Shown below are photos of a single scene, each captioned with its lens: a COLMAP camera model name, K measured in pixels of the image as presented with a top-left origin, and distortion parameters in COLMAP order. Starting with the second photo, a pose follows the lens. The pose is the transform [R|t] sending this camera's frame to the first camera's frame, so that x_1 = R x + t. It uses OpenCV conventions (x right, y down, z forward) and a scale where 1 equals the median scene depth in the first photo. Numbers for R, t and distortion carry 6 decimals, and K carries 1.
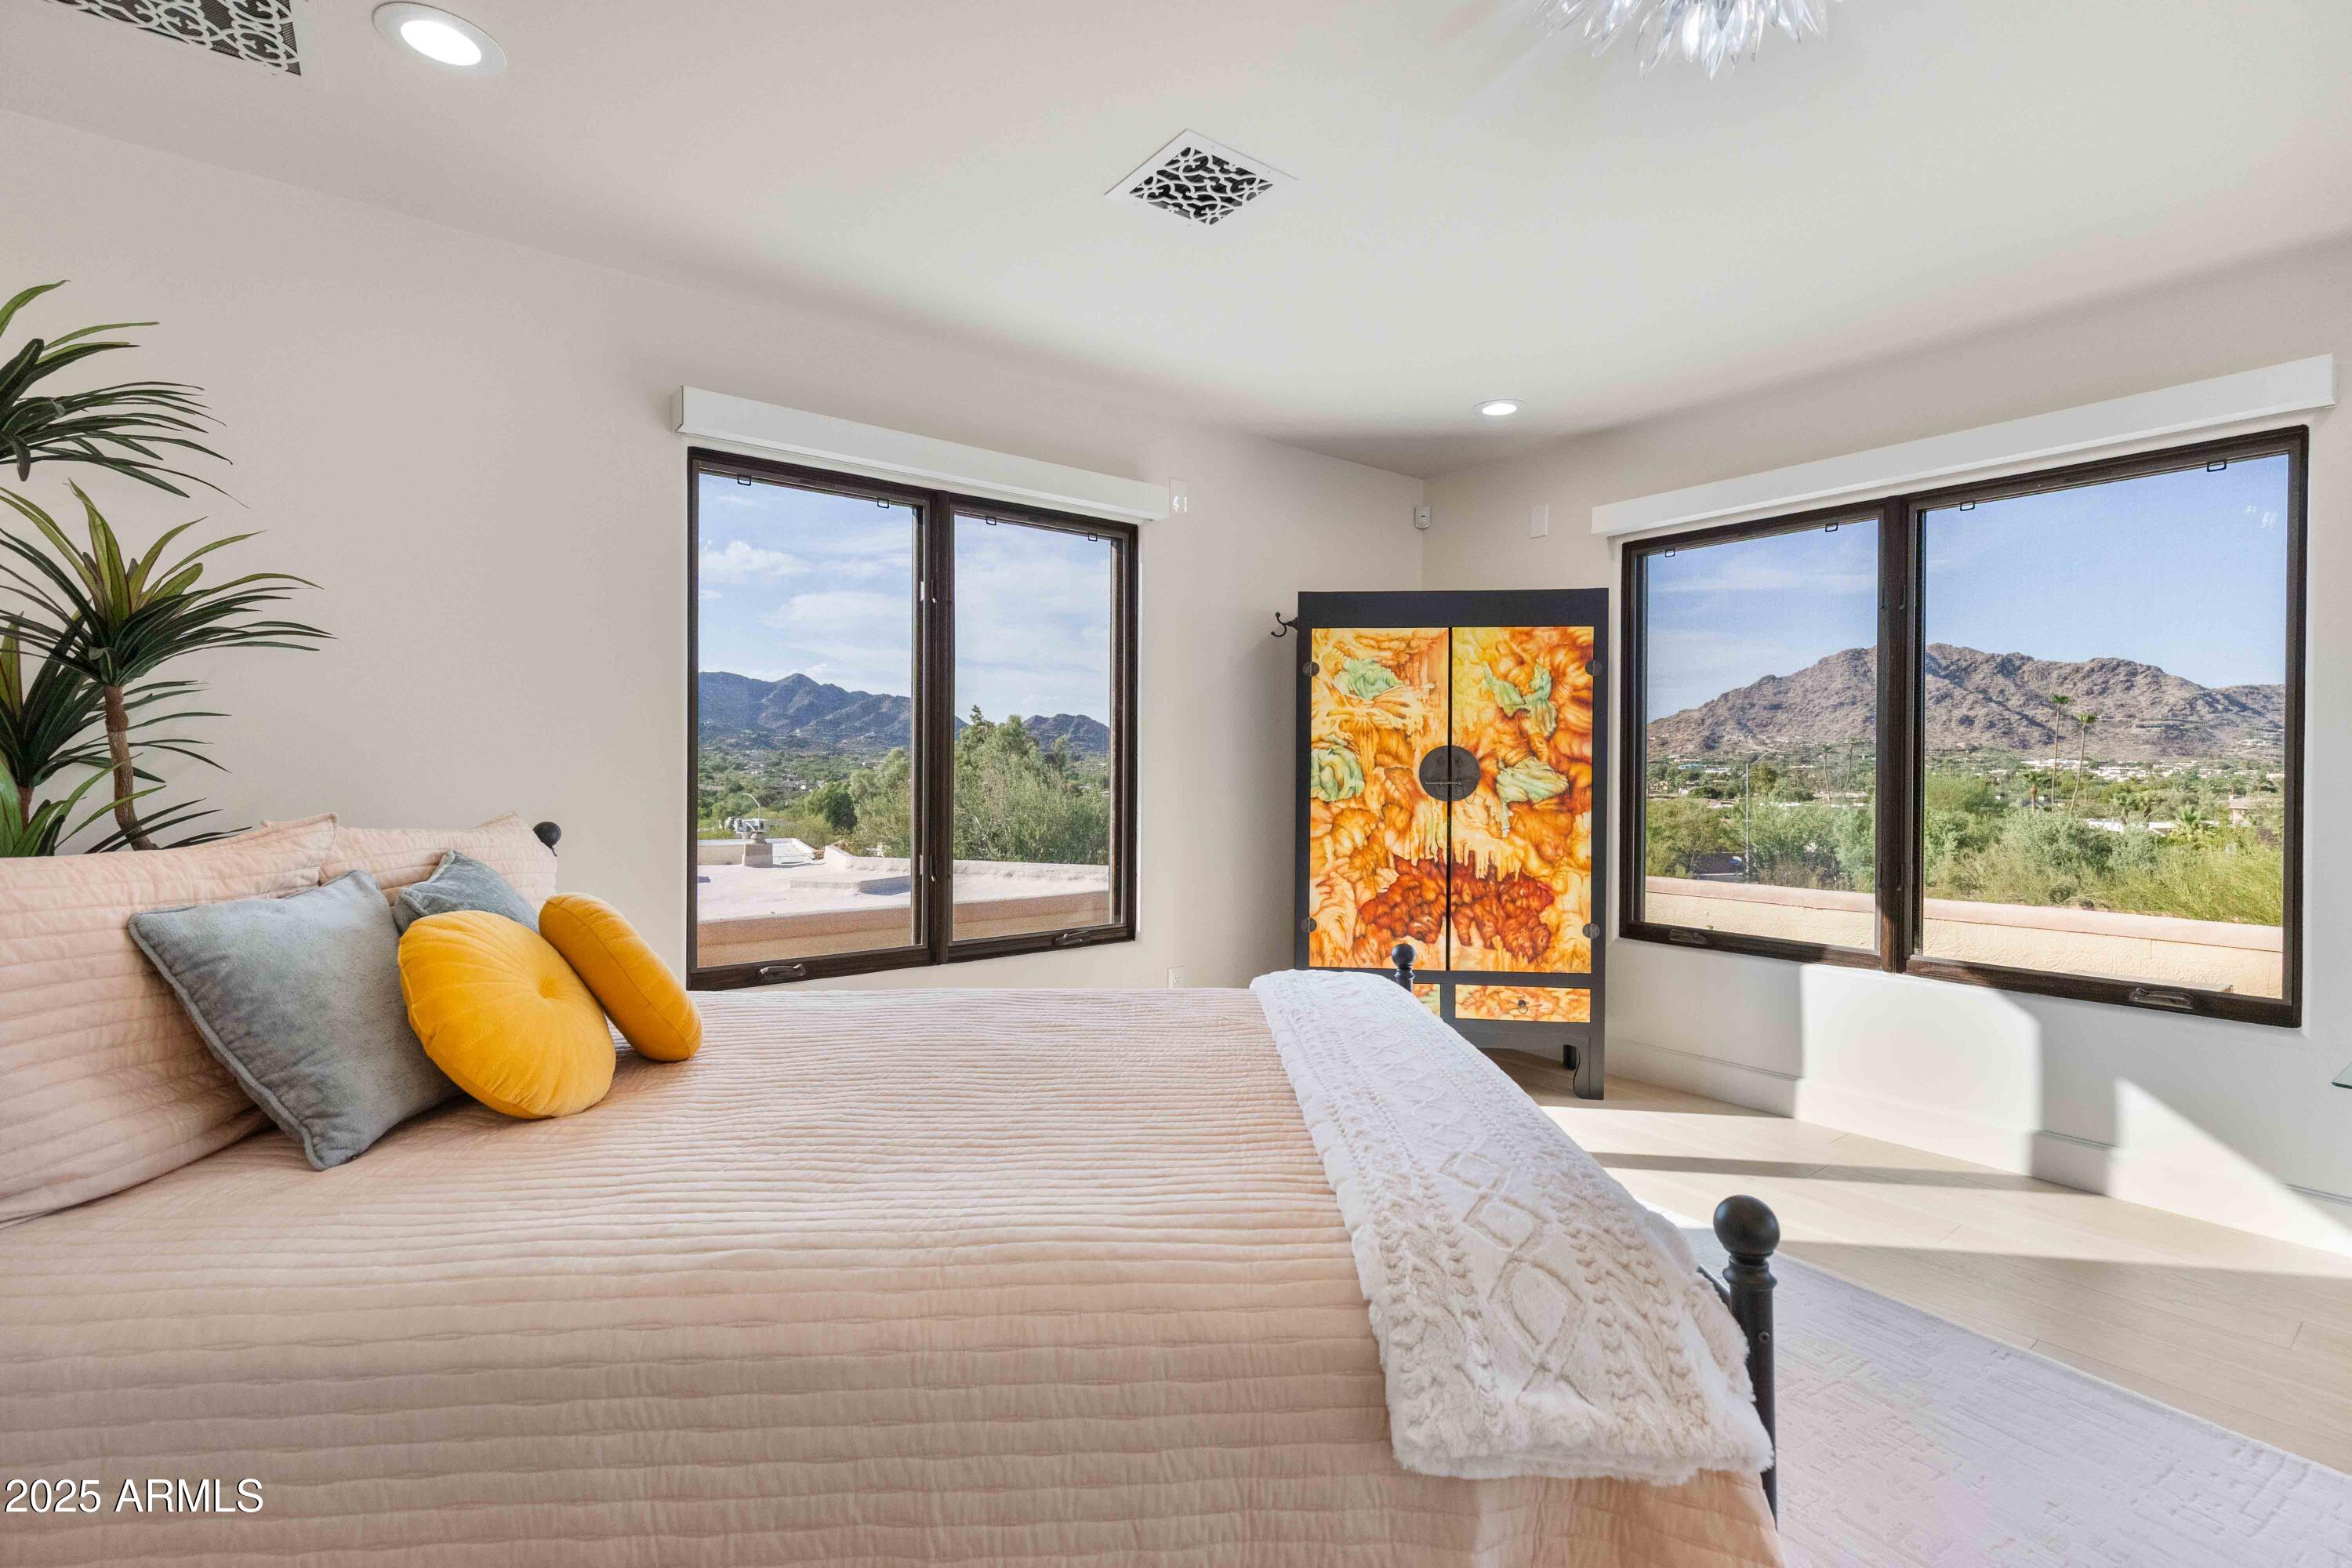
lens RADIAL K [[1073.7, 0, 1186.6], [0, 1073.7, 776.7], [0, 0, 1]] dist [0.005615, -0.000640]
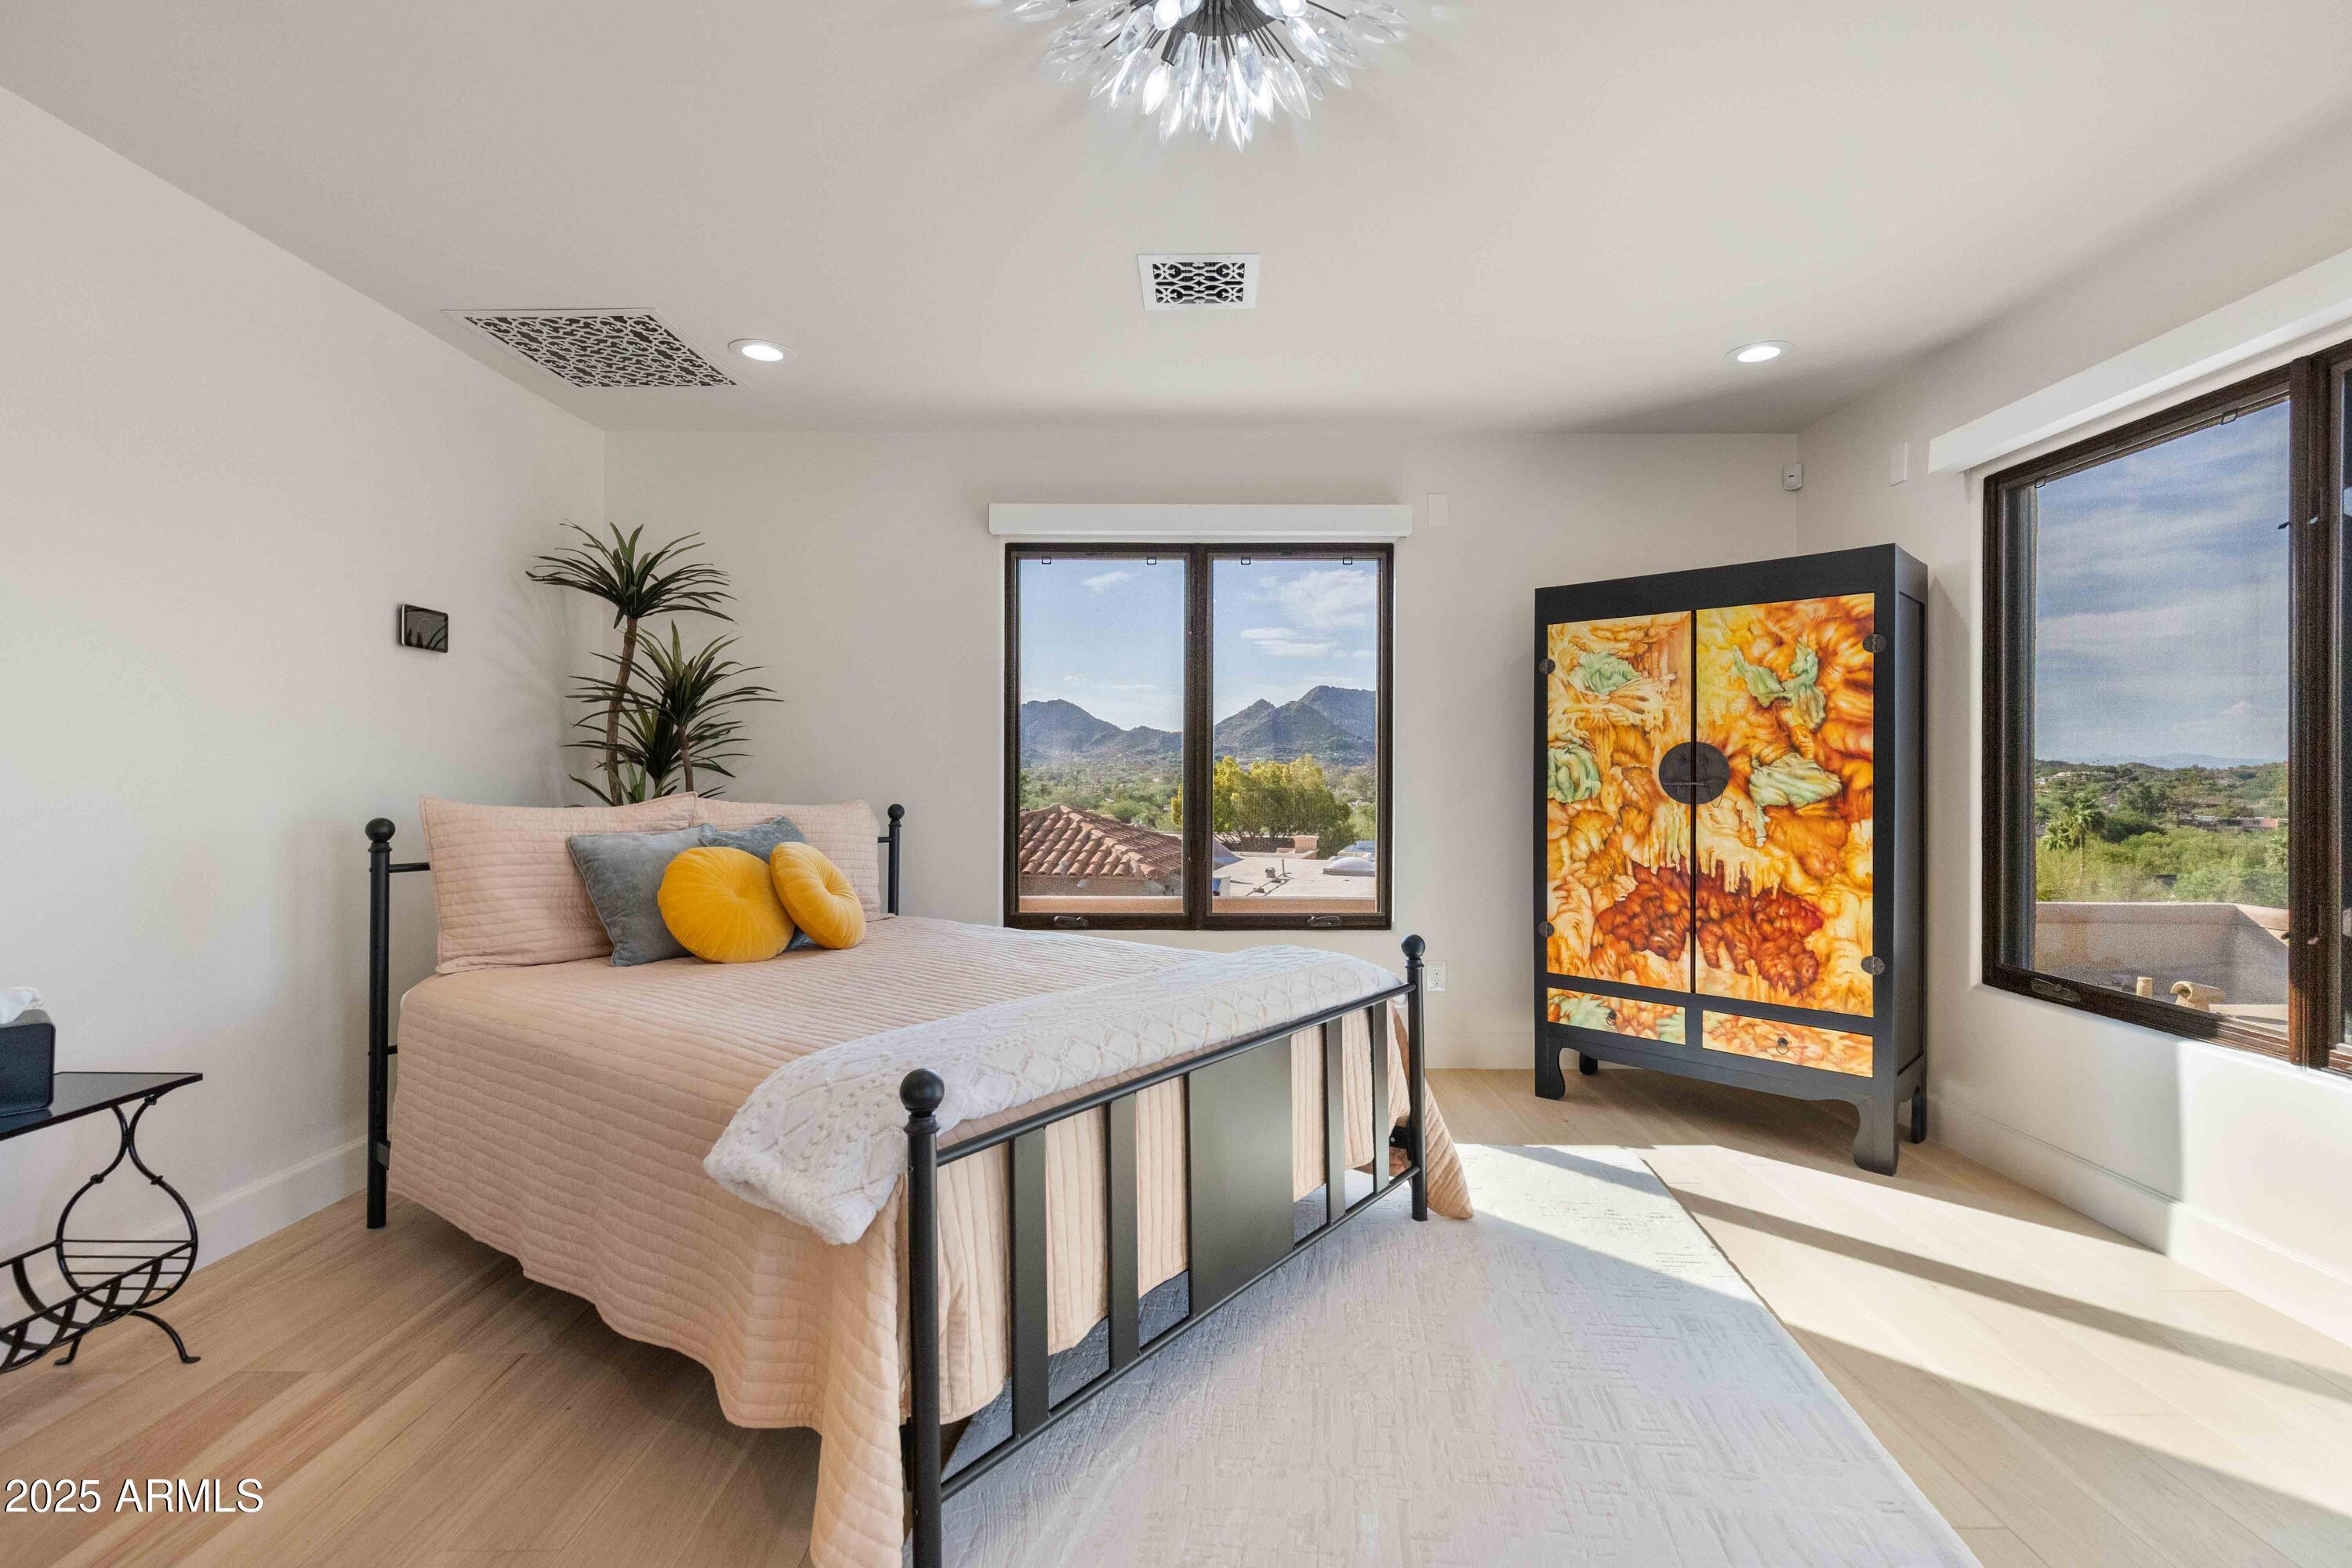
lens RADIAL K [[1062.7, 0, 1198.0], [0, 1062.7, 777.7], [0, 0, 1]] dist [0.000921, -0.000329]
pose [[0.784153, -0.000880, -0.620567, 0.471607], [-0.003960, 0.999972, -0.006421, 0.008195], [0.620555, 0.007492, 0.784127, 0.047777]]
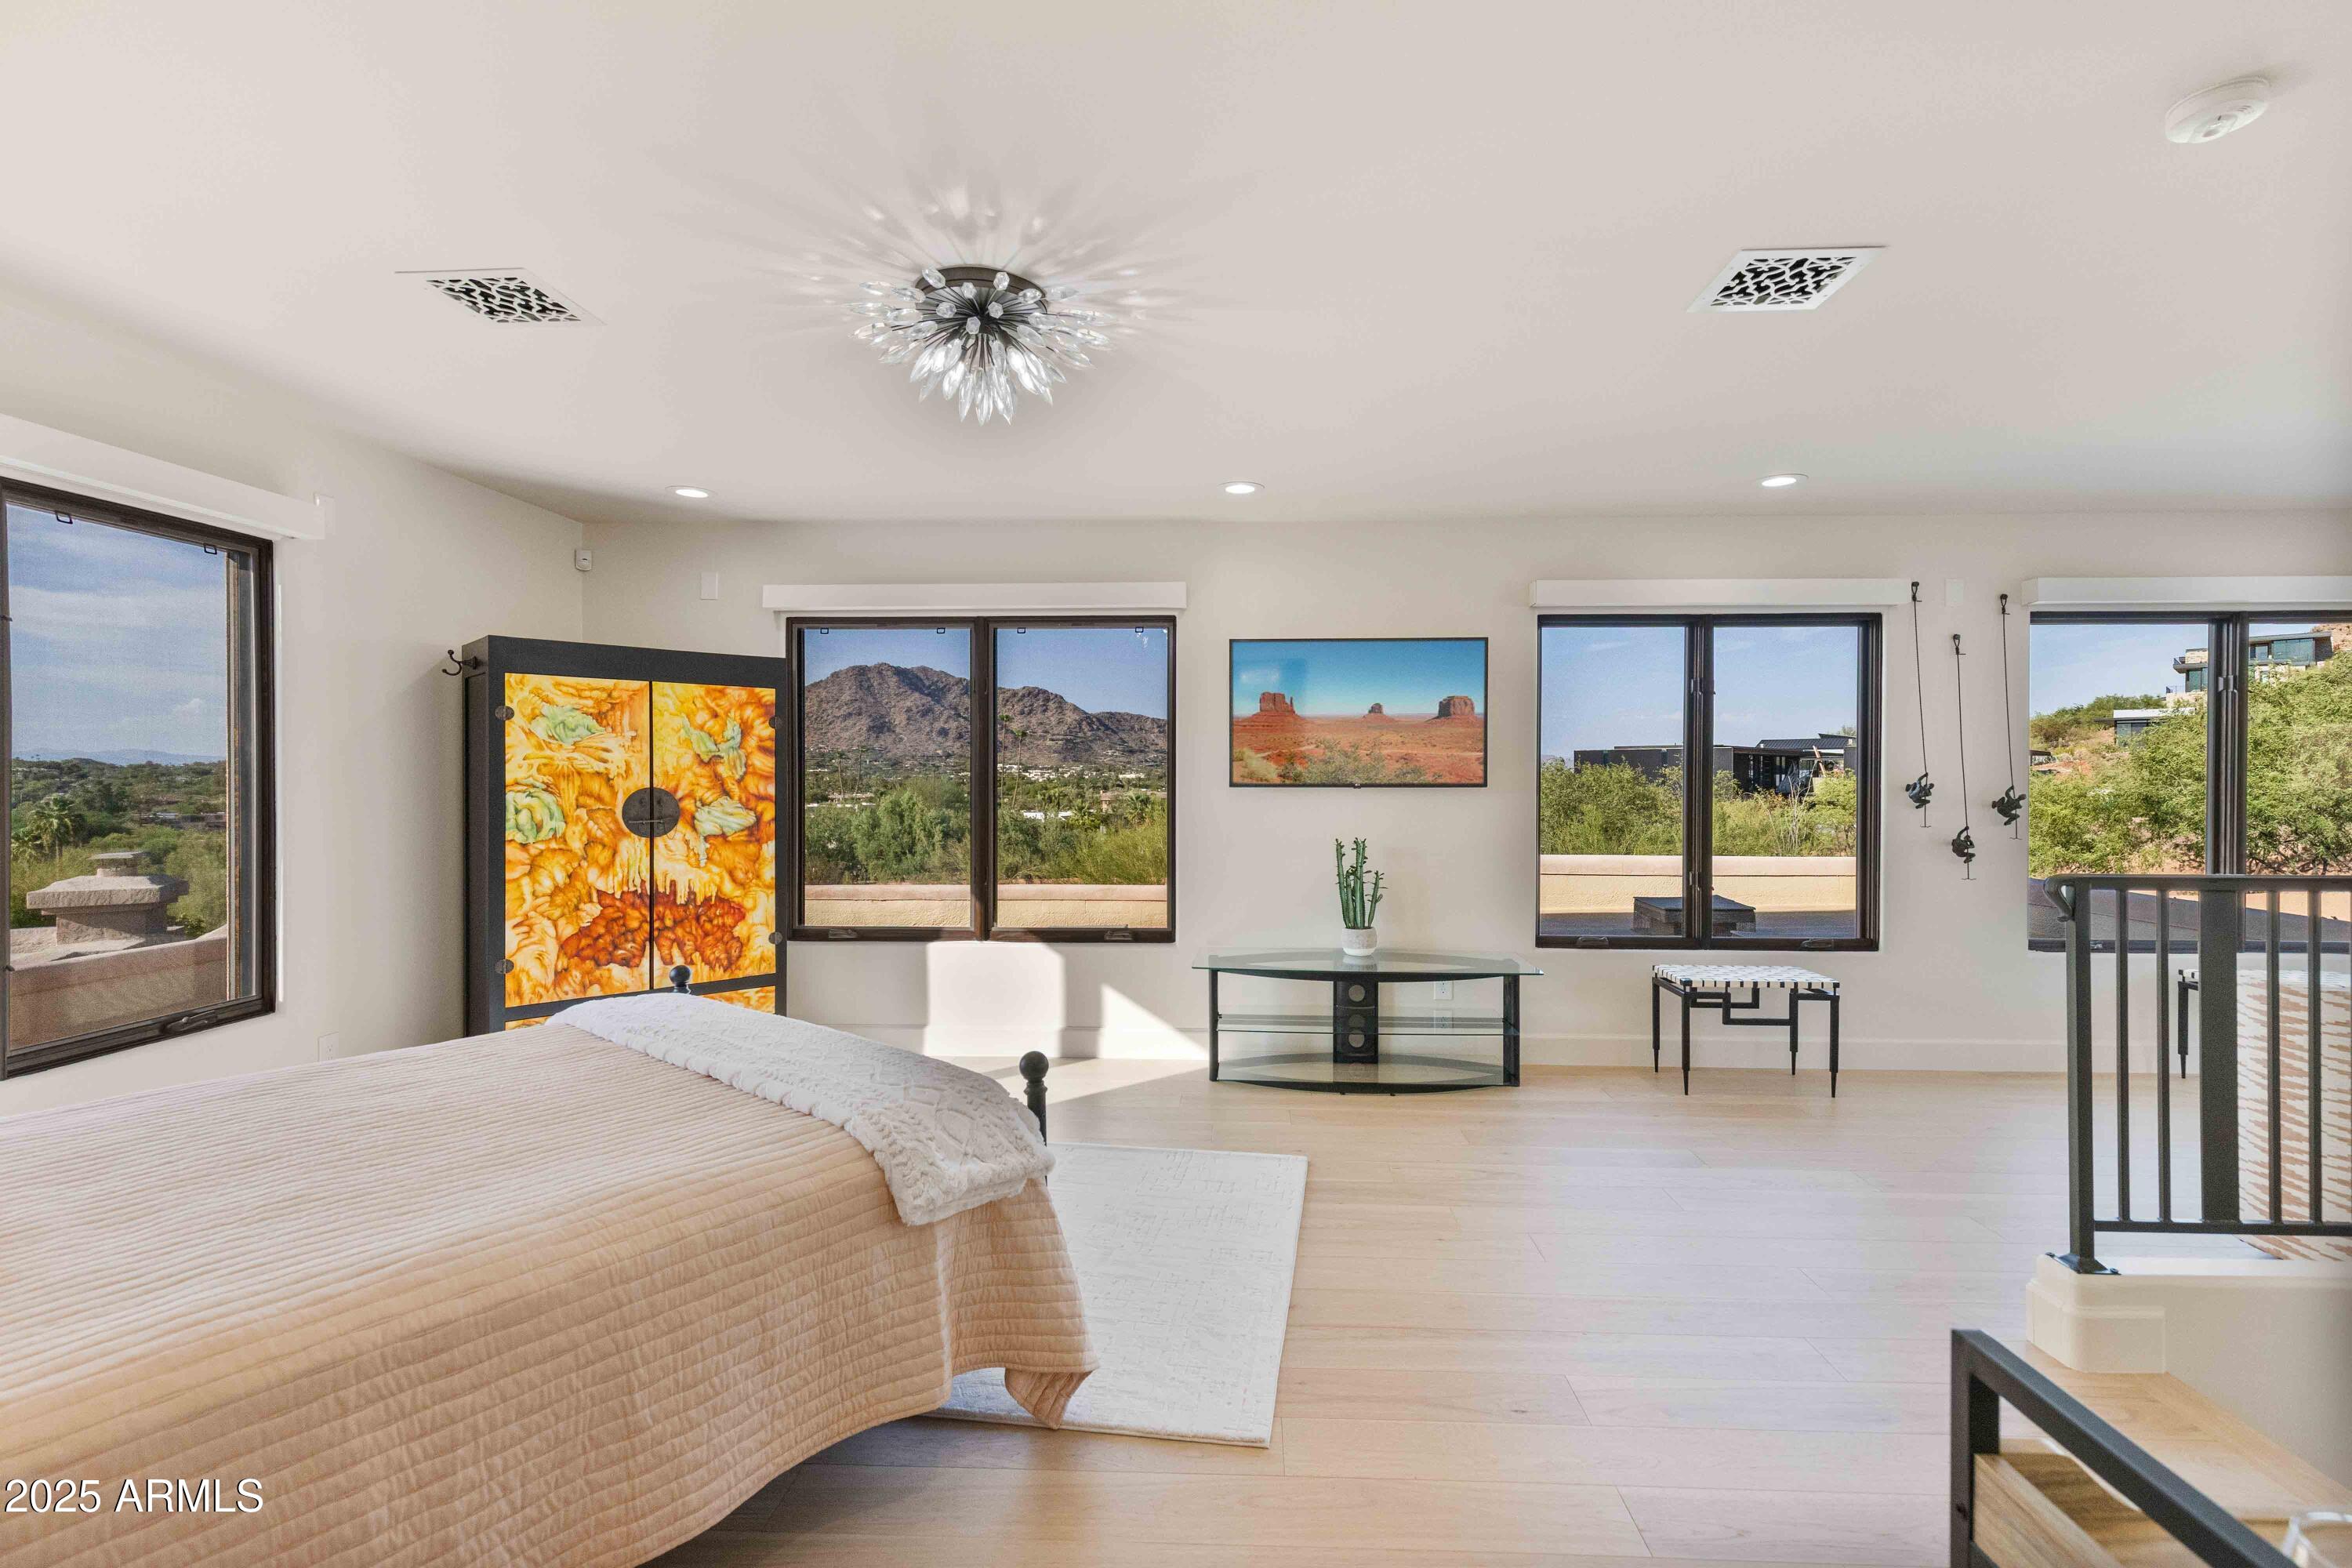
lens RADIAL K [[1071.5, 0, 1217.9], [0, 1071.5, 784.7], [0, 0, 1]] dist [0.001372, -0.000013]
pose [[0.638584, -0.011106, 0.769472, -0.235398], [0.007651, 0.999938, 0.008082, -0.036387], [-0.769514, 0.000726, 0.638629, -0.162196]]
